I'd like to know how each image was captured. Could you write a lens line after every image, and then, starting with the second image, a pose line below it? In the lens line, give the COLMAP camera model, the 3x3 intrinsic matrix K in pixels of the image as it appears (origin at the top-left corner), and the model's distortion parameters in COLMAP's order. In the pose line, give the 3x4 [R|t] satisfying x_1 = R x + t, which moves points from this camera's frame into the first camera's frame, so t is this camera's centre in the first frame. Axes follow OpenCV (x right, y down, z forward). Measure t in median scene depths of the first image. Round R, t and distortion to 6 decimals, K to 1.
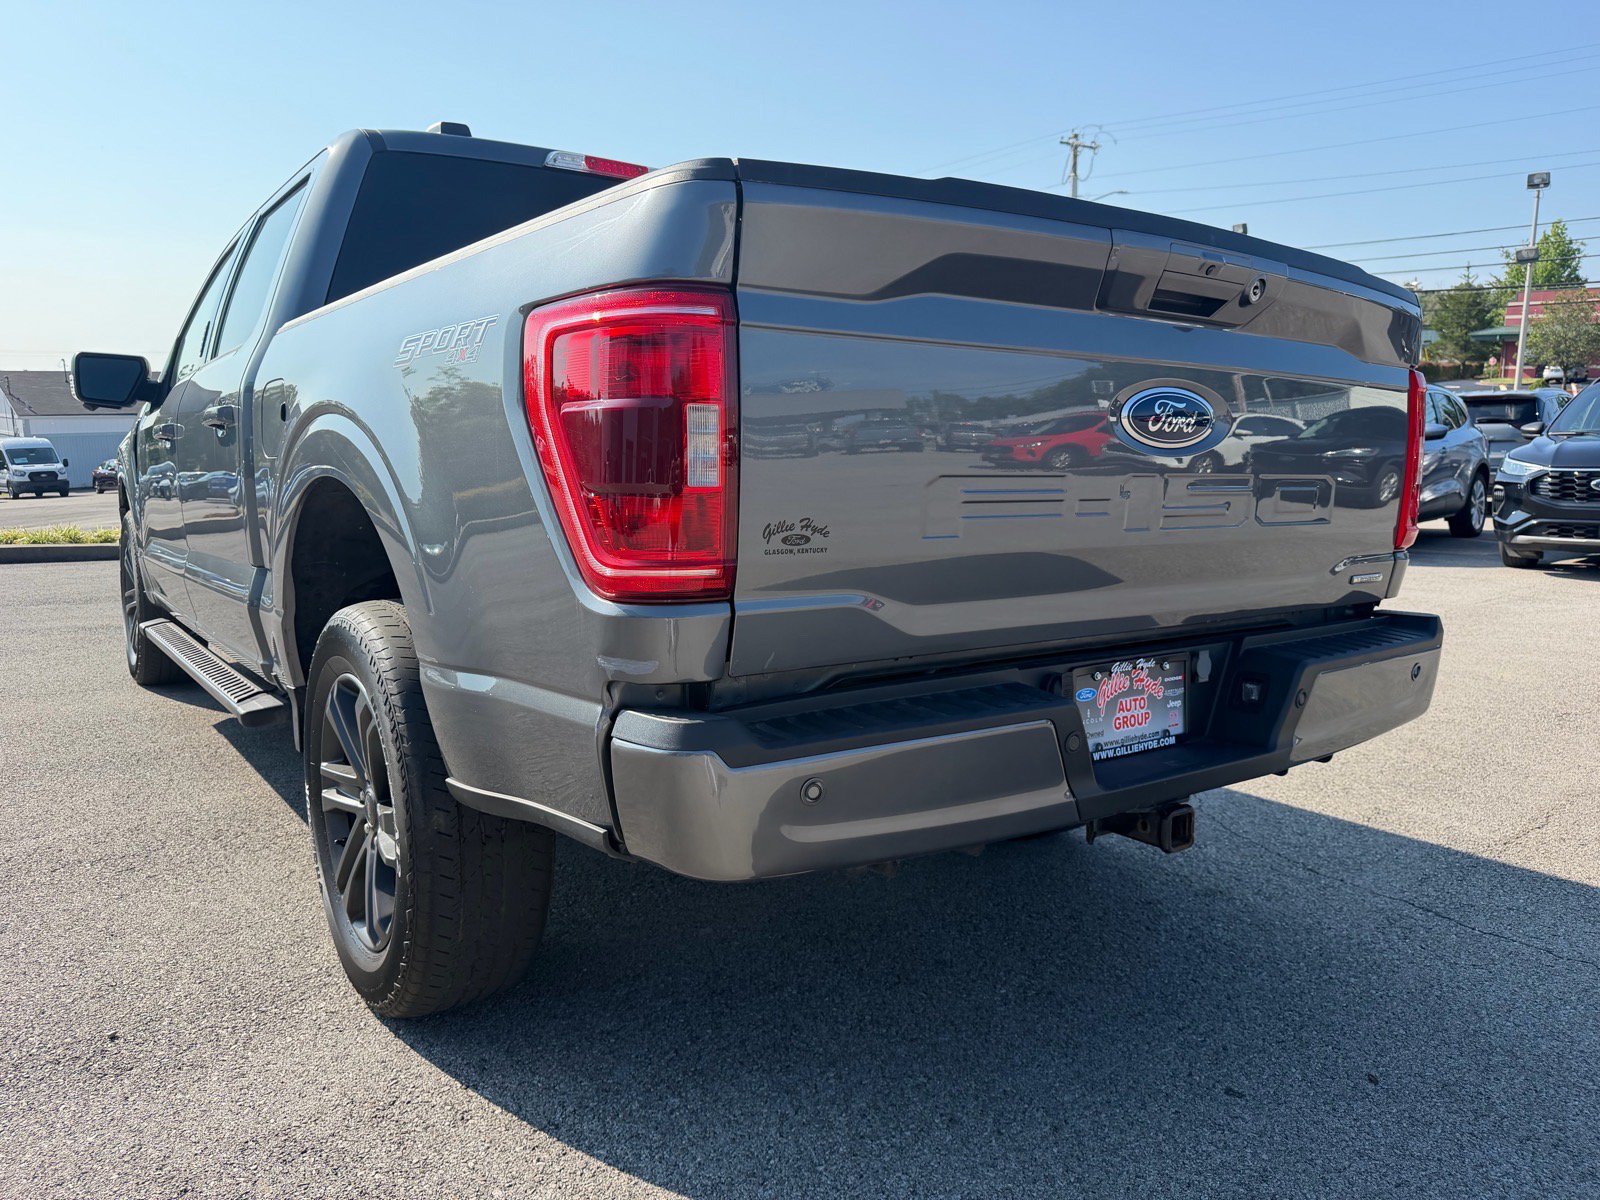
lens RADIAL K [[1153.0, 0, 811.4], [0, 1153.0, 595.9], [0, 0, 1]] dist [0.010758, -0.003720]
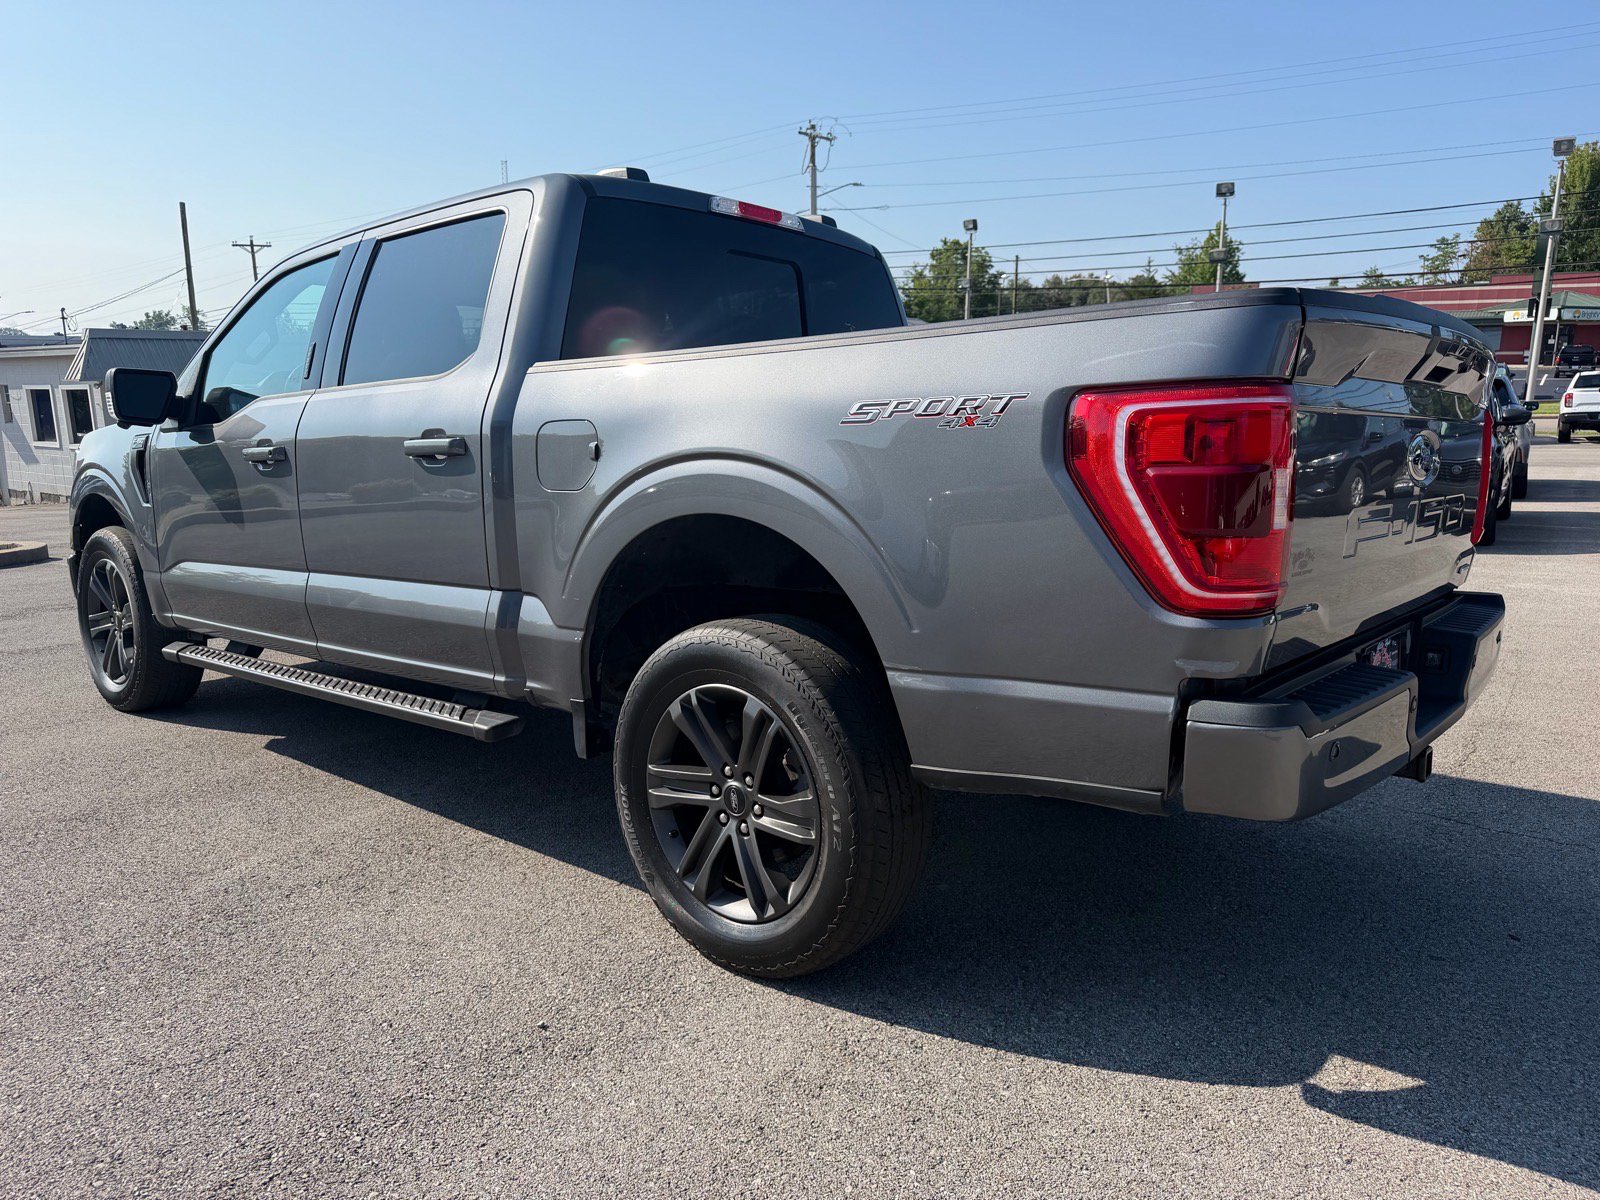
lens RADIAL K [[1128.4, 0, 799.6], [0, 1128.4, 621.5], [0, 0, 1]] dist [0.044827, -0.004337]
pose [[0.974096, -0.045590, 0.221494, -0.299857], [0.036478, 0.998318, 0.045057, -0.022605], [-0.223175, -0.035810, 0.974120, -0.056638]]
